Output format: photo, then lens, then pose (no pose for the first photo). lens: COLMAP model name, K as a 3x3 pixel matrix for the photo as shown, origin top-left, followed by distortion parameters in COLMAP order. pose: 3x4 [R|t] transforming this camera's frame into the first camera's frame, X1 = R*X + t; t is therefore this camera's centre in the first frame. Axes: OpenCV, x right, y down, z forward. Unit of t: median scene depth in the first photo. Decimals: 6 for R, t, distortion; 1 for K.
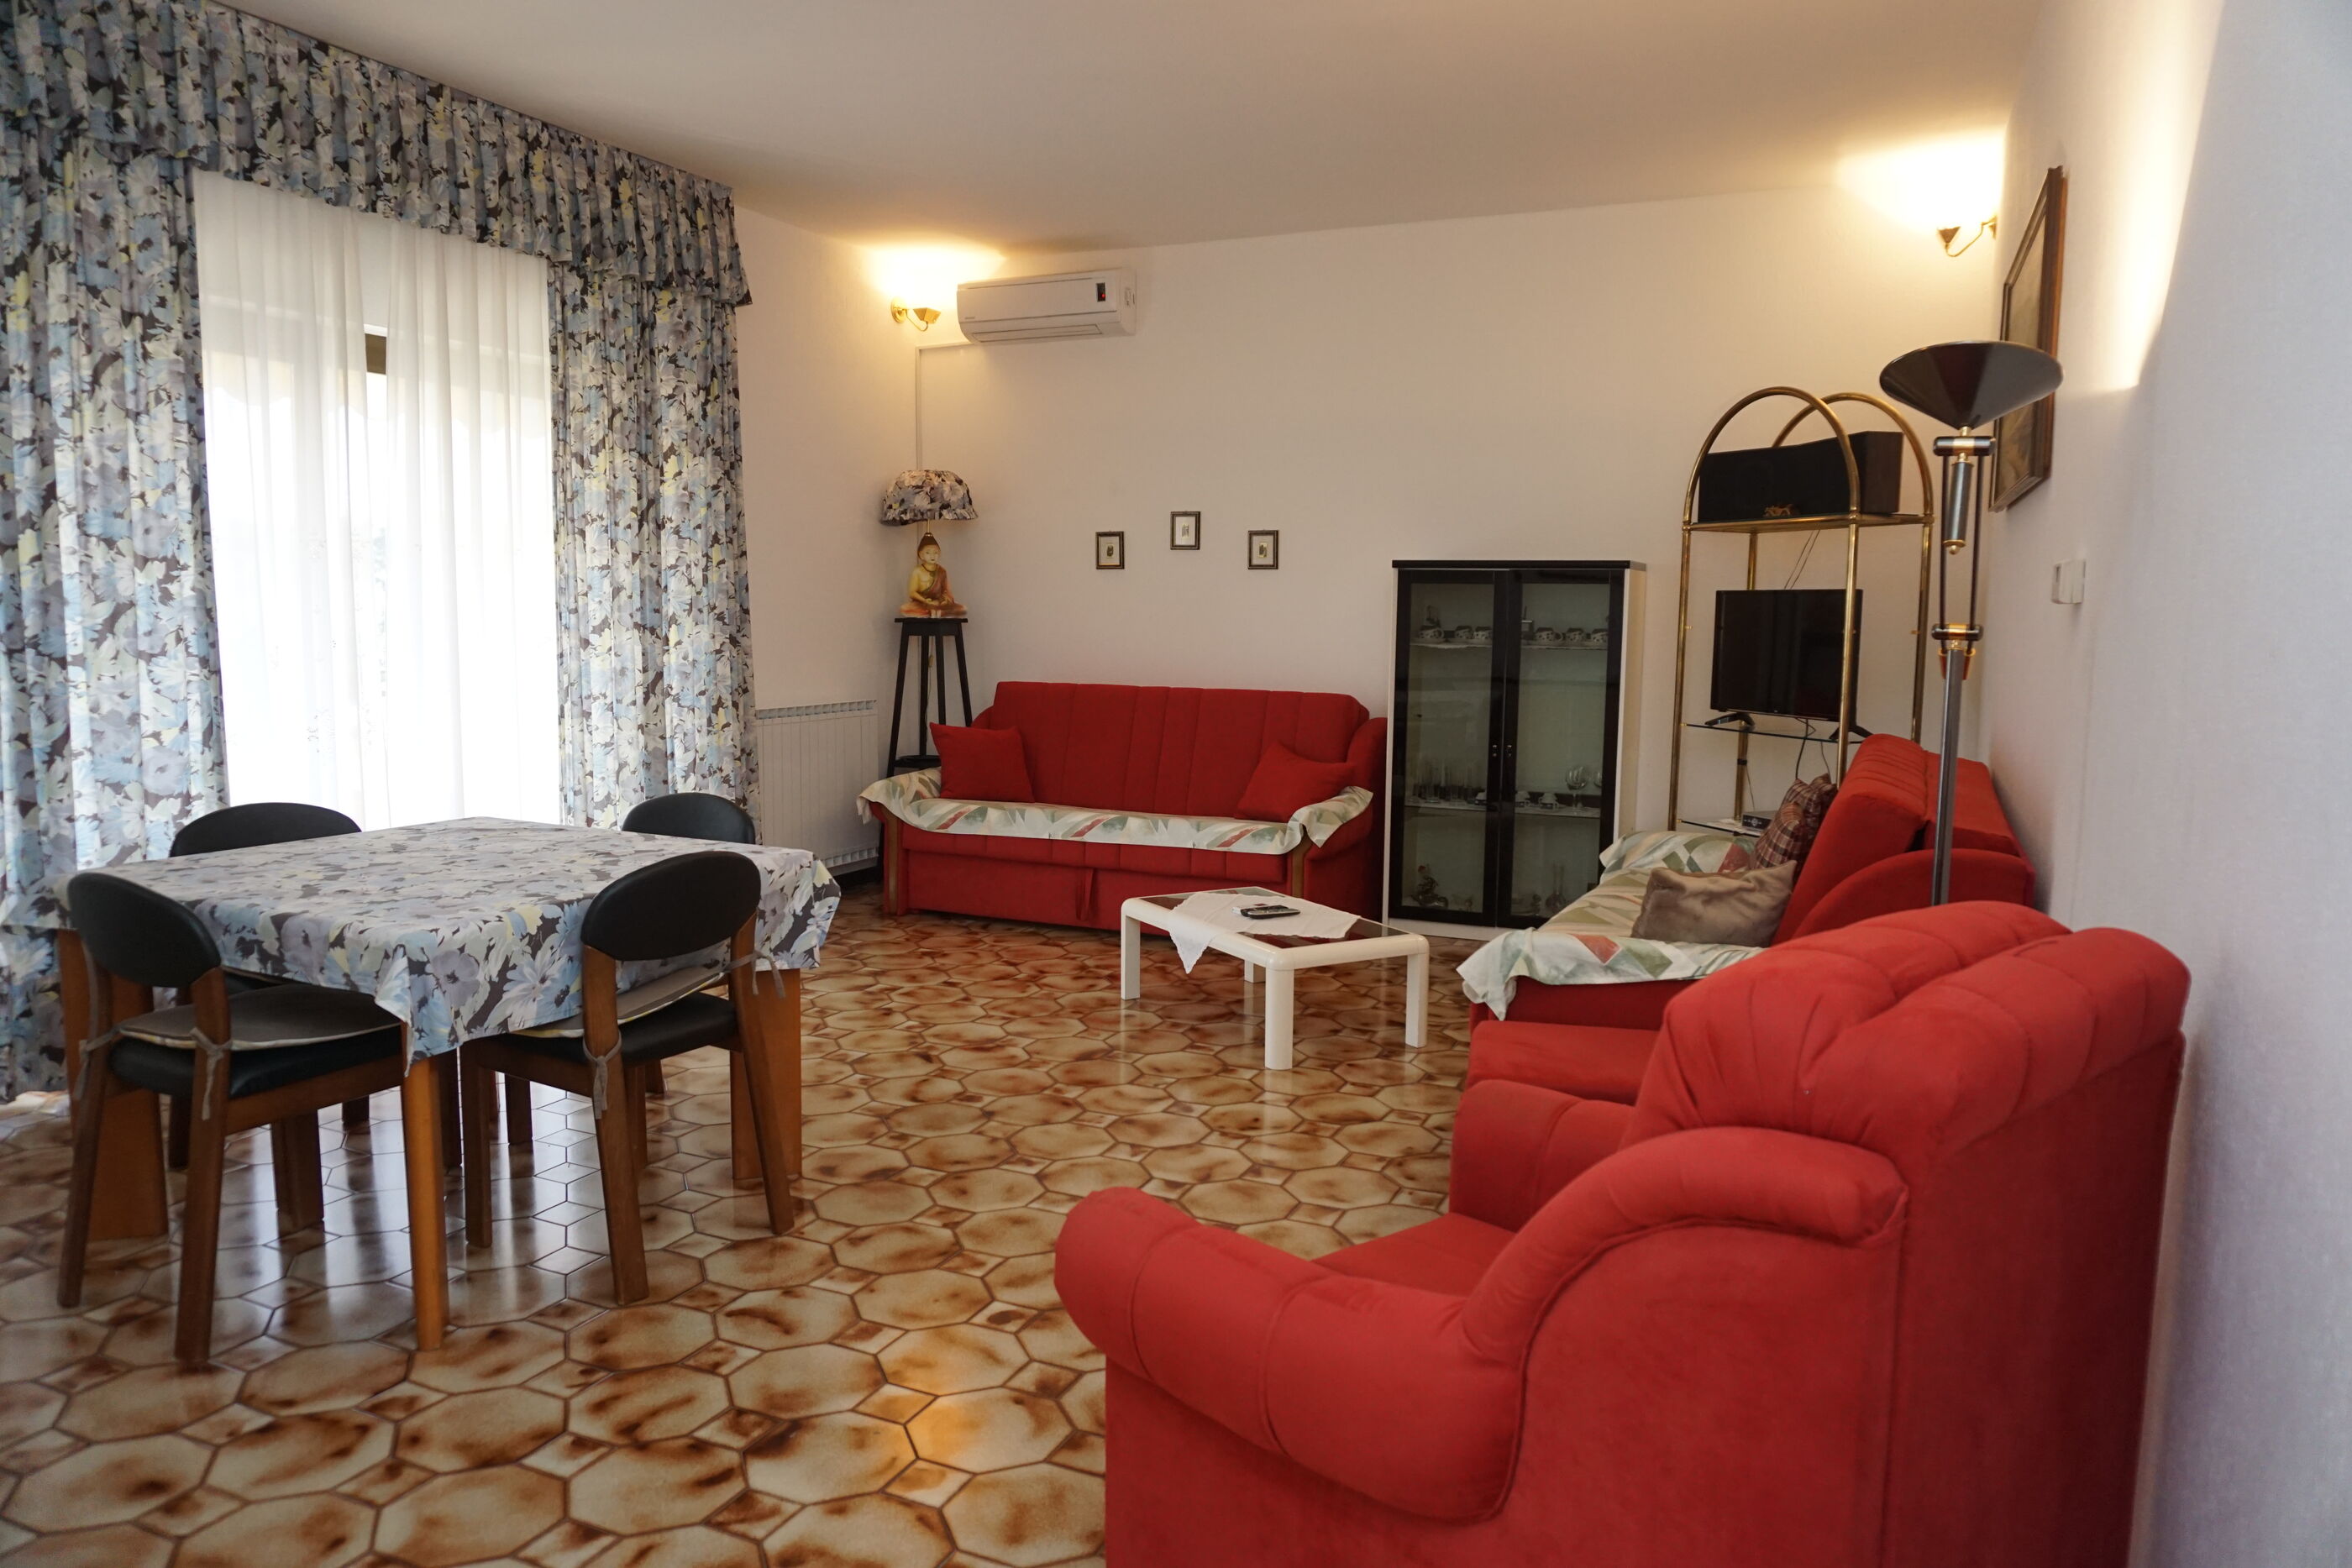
lens RADIAL K [[1575.3, 0, 1169.5], [0, 1575.3, 780.7], [0, 0, 1]] dist [-0.048019, 0.036693]
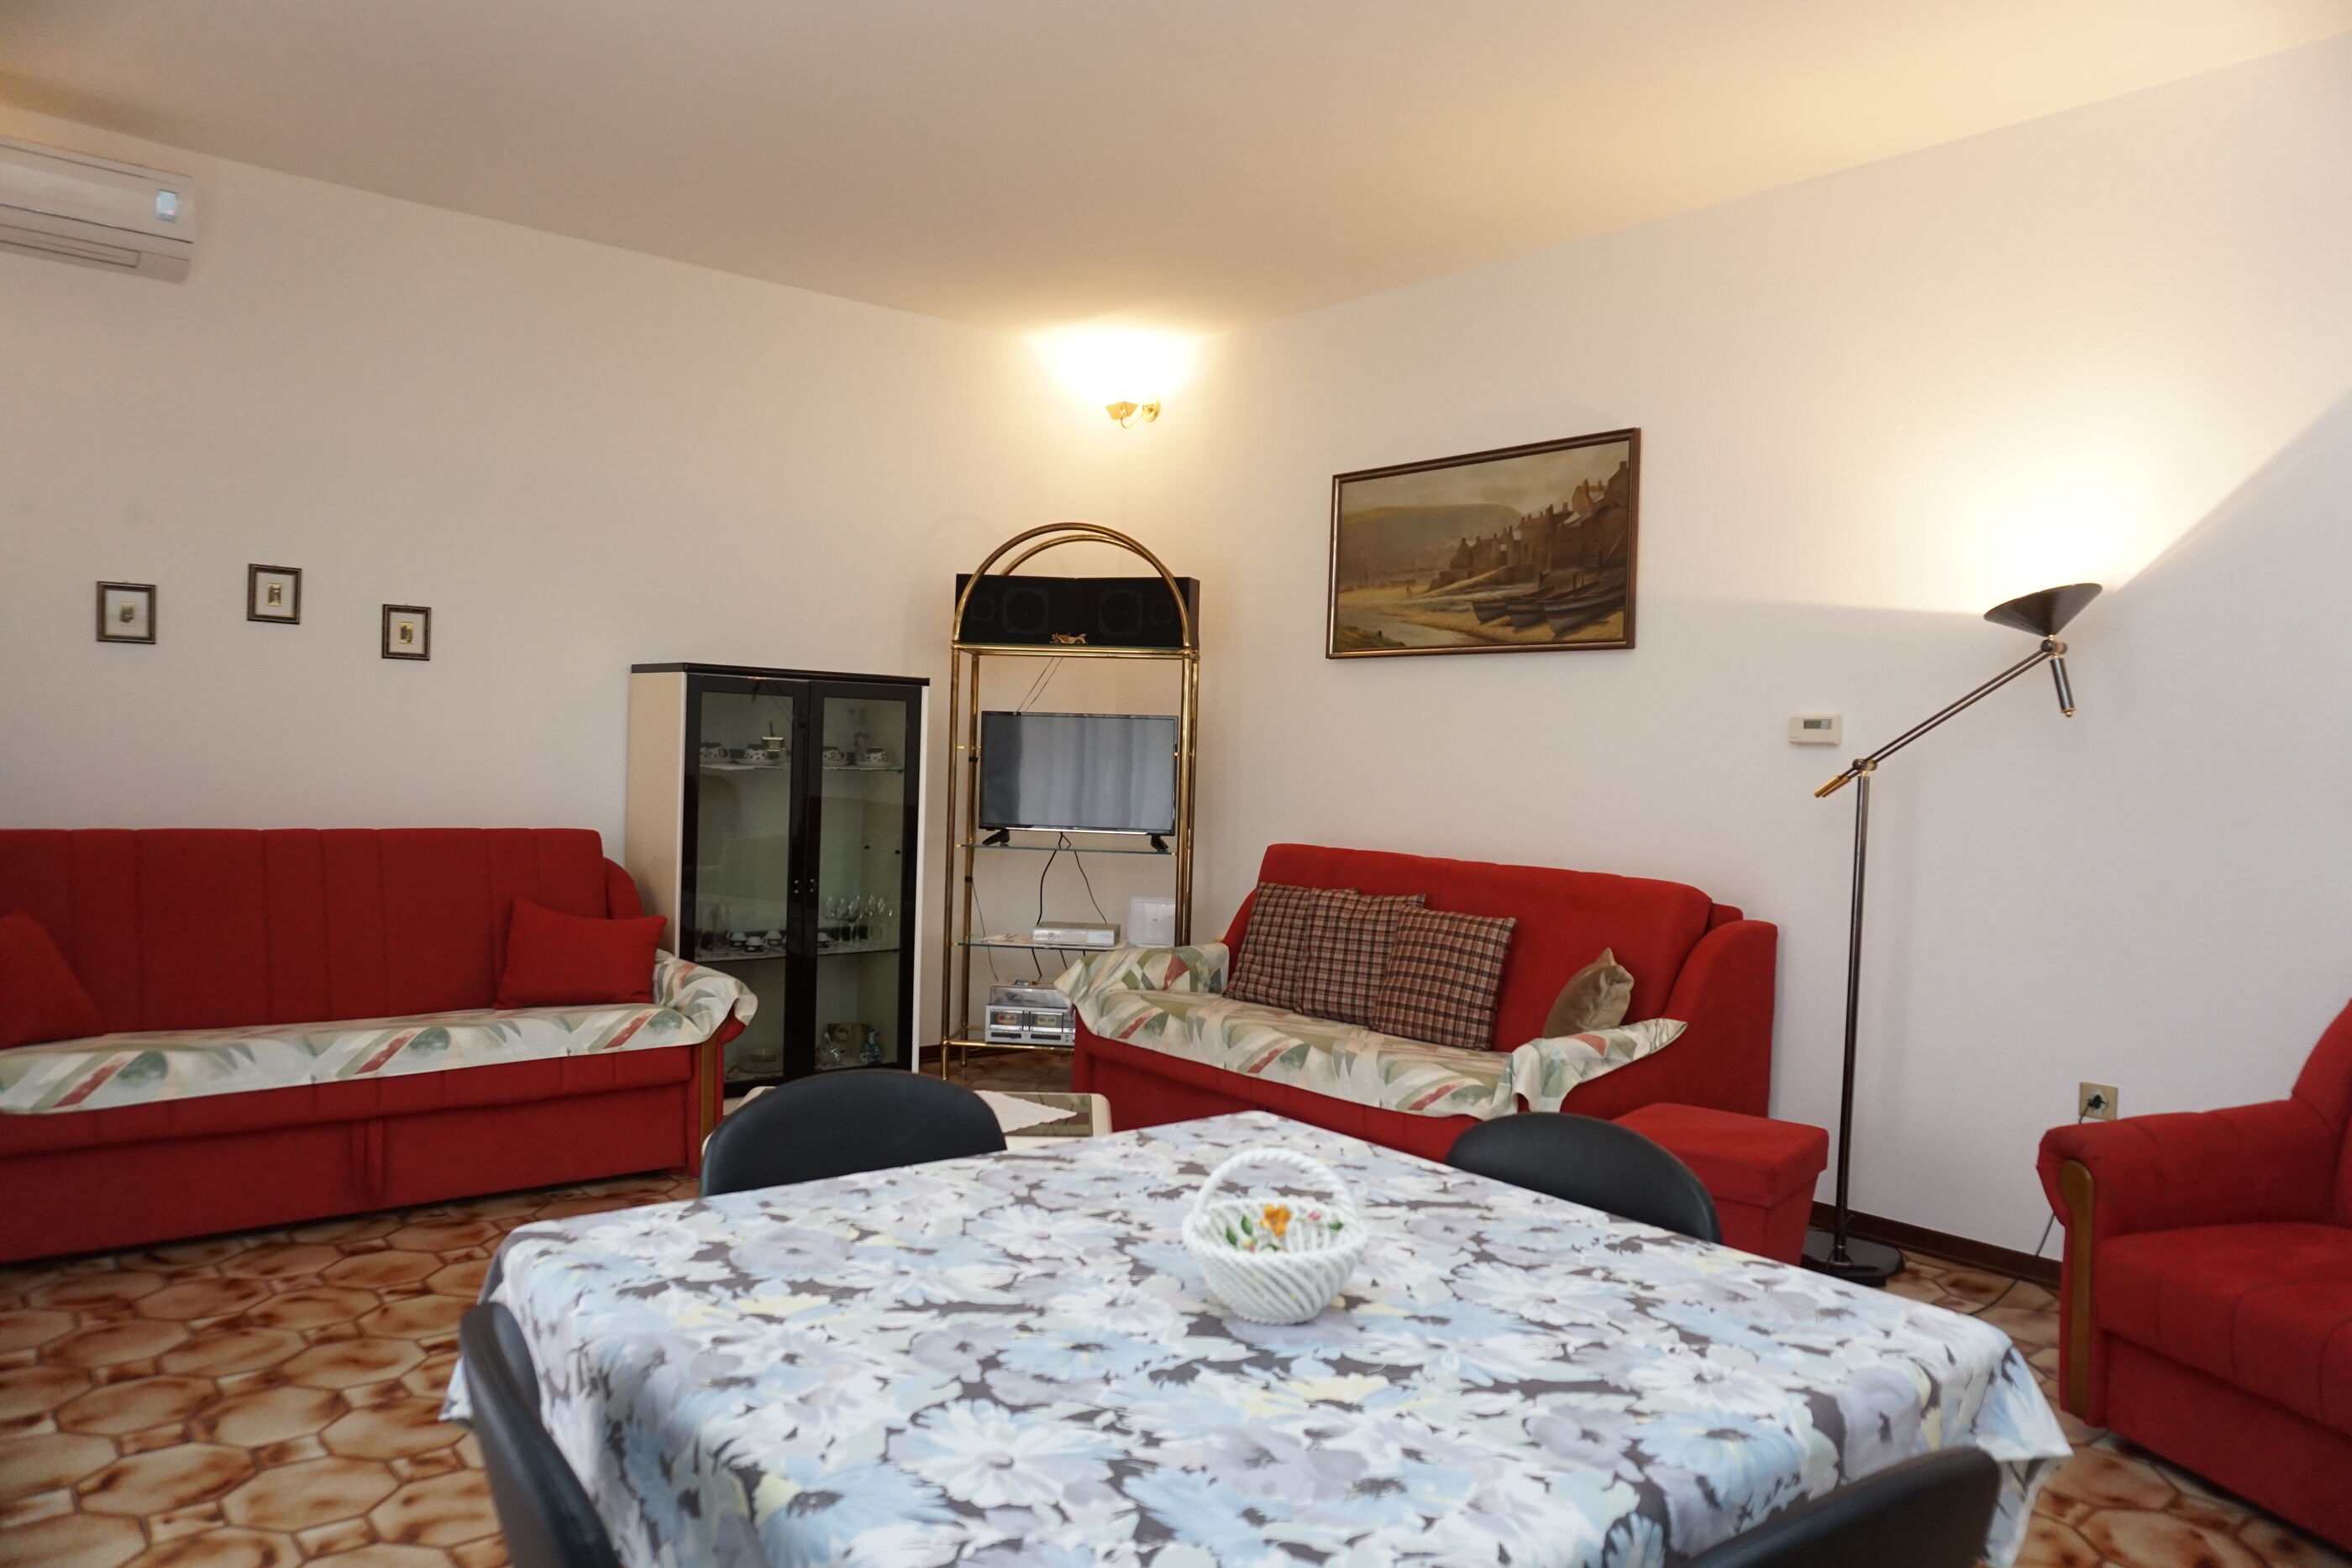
lens RADIAL K [[1575.3, 0, 1173.3], [0, 1575.3, 792.5], [0, 0, 1]] dist [-0.048019, 0.036693]
pose [[0.435730, -0.018715, 0.899883, -0.748410], [0.073308, 0.997200, -0.014757, -0.067403], [-0.897087, 0.072399, 0.435882, 0.671556]]
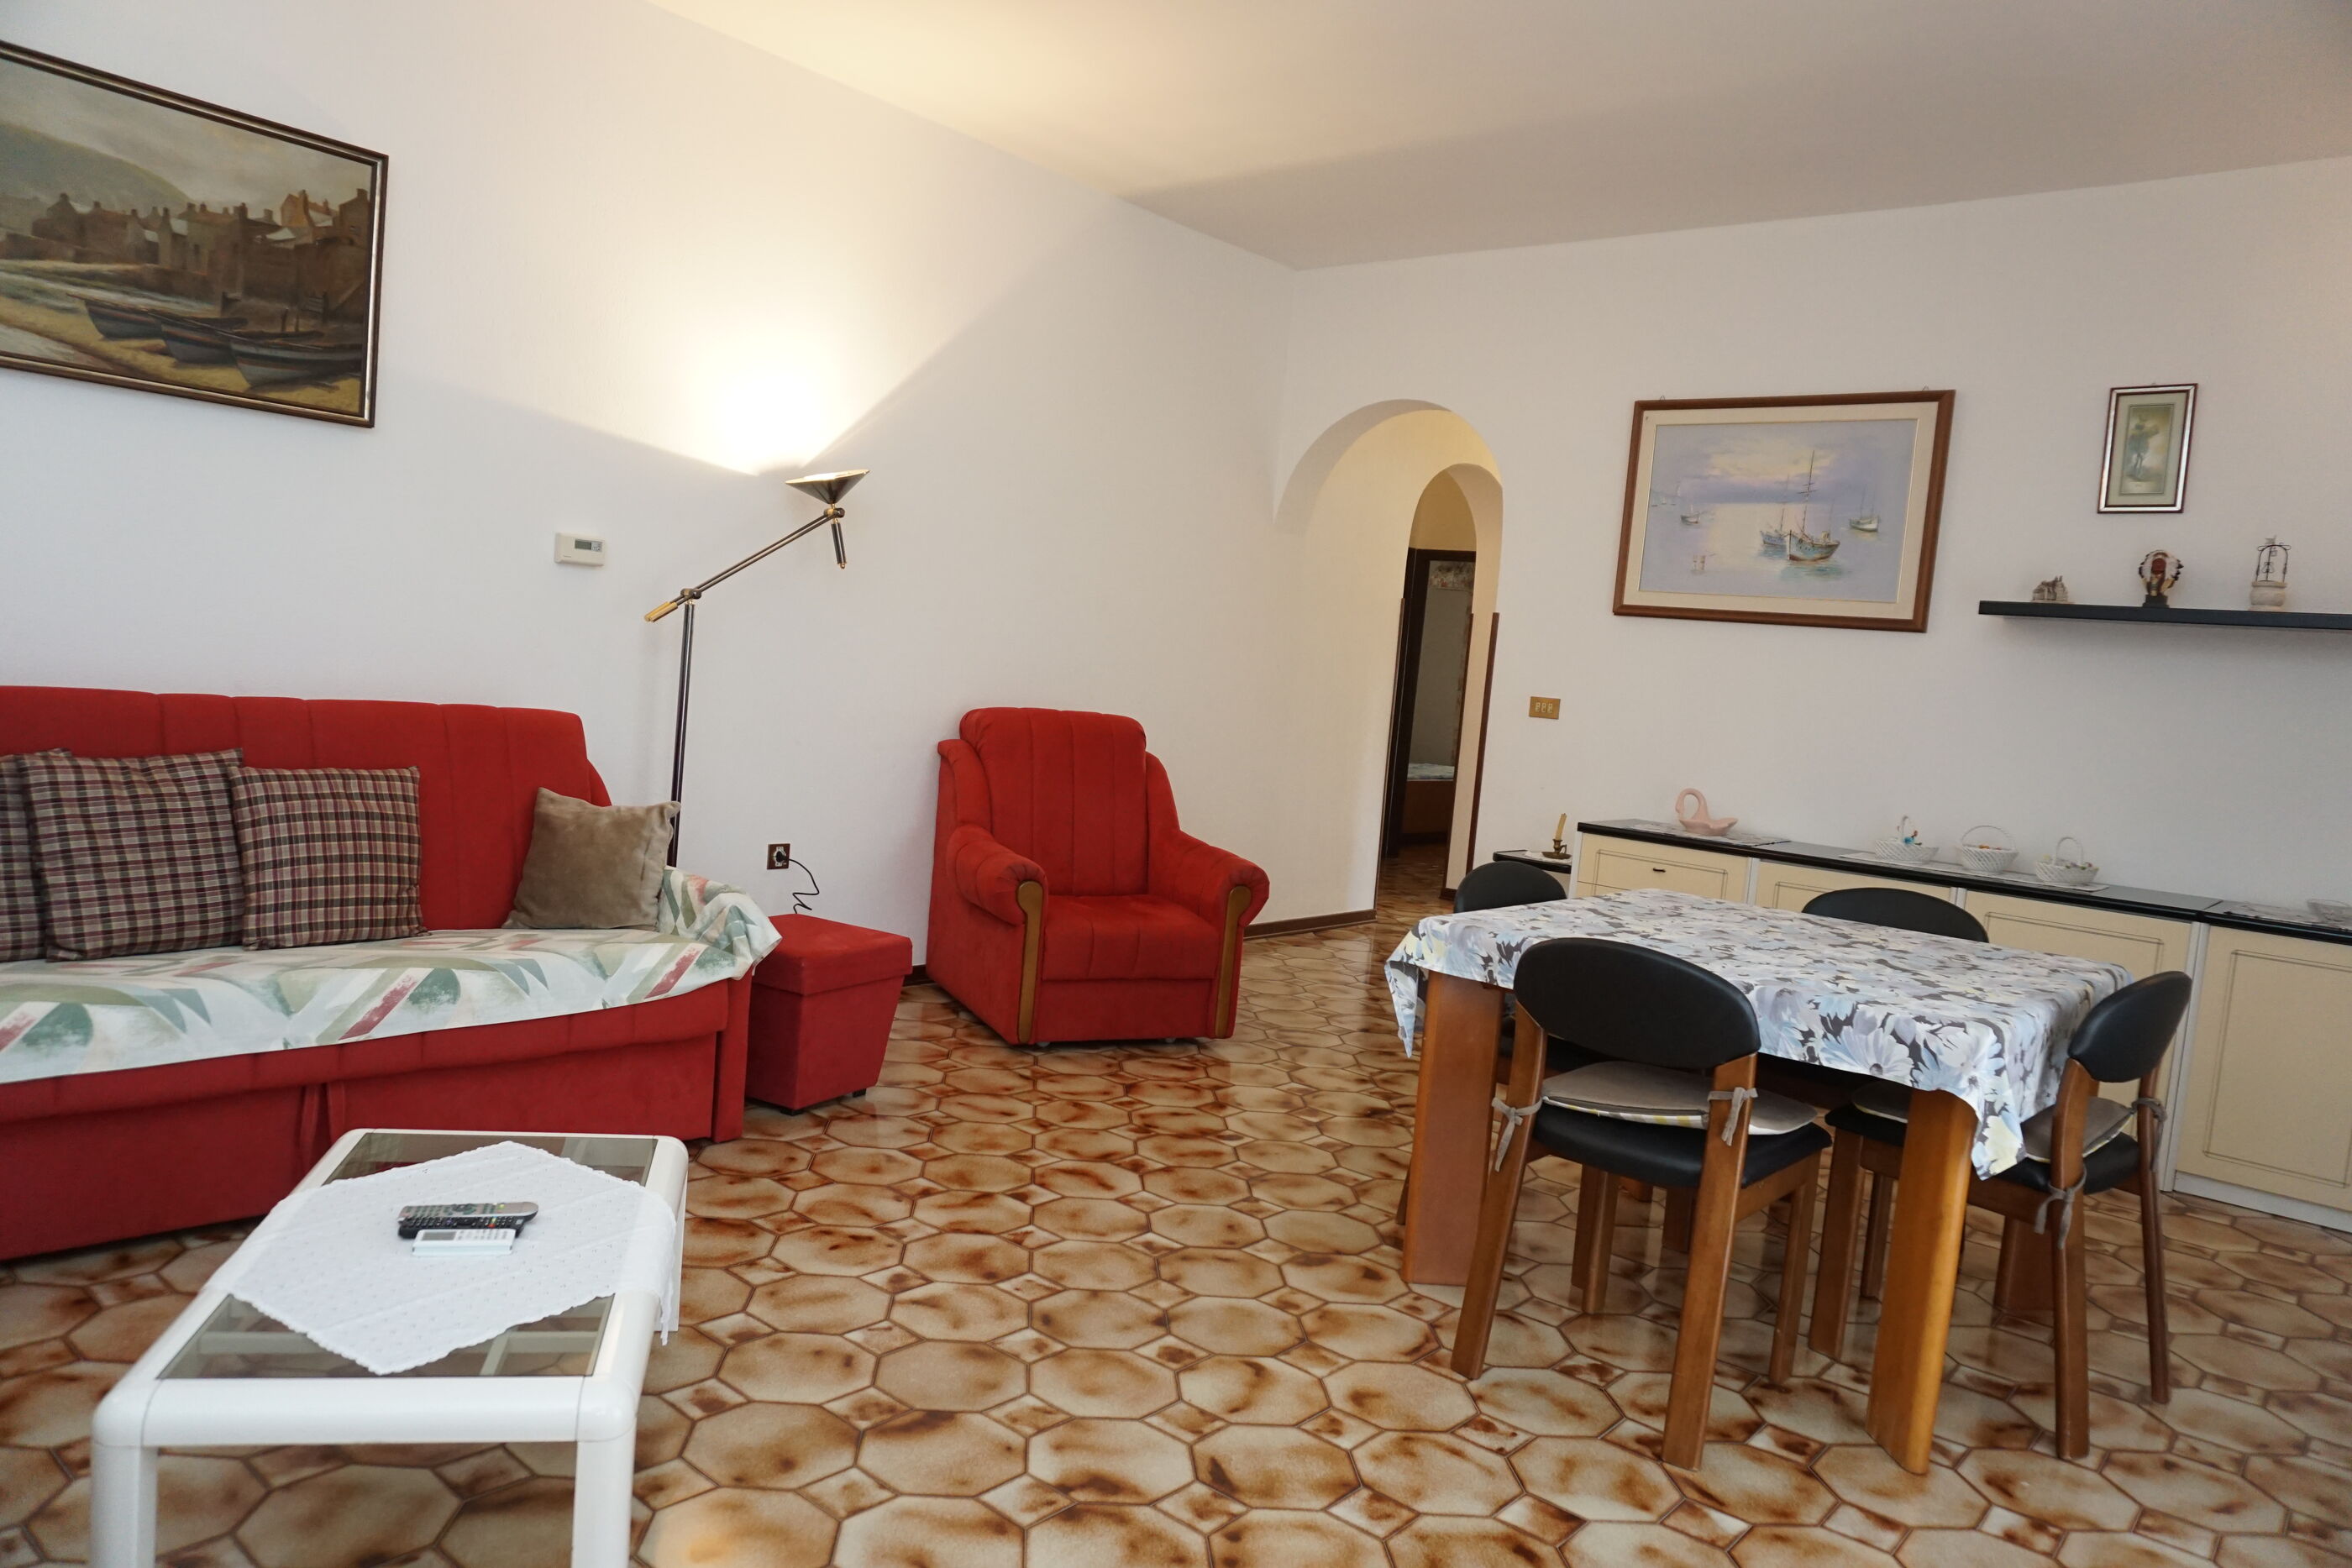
lens RADIAL K [[1575.3, 0, 1182.0], [0, 1575.3, 774.9], [0, 0, 1]] dist [-0.048019, 0.036693]
pose [[-0.957302, -0.118789, 0.263555, -0.292521], [-0.071514, 0.980650, 0.182239, -0.169893], [-0.280104, 0.155610, -0.947274, 1.694606]]
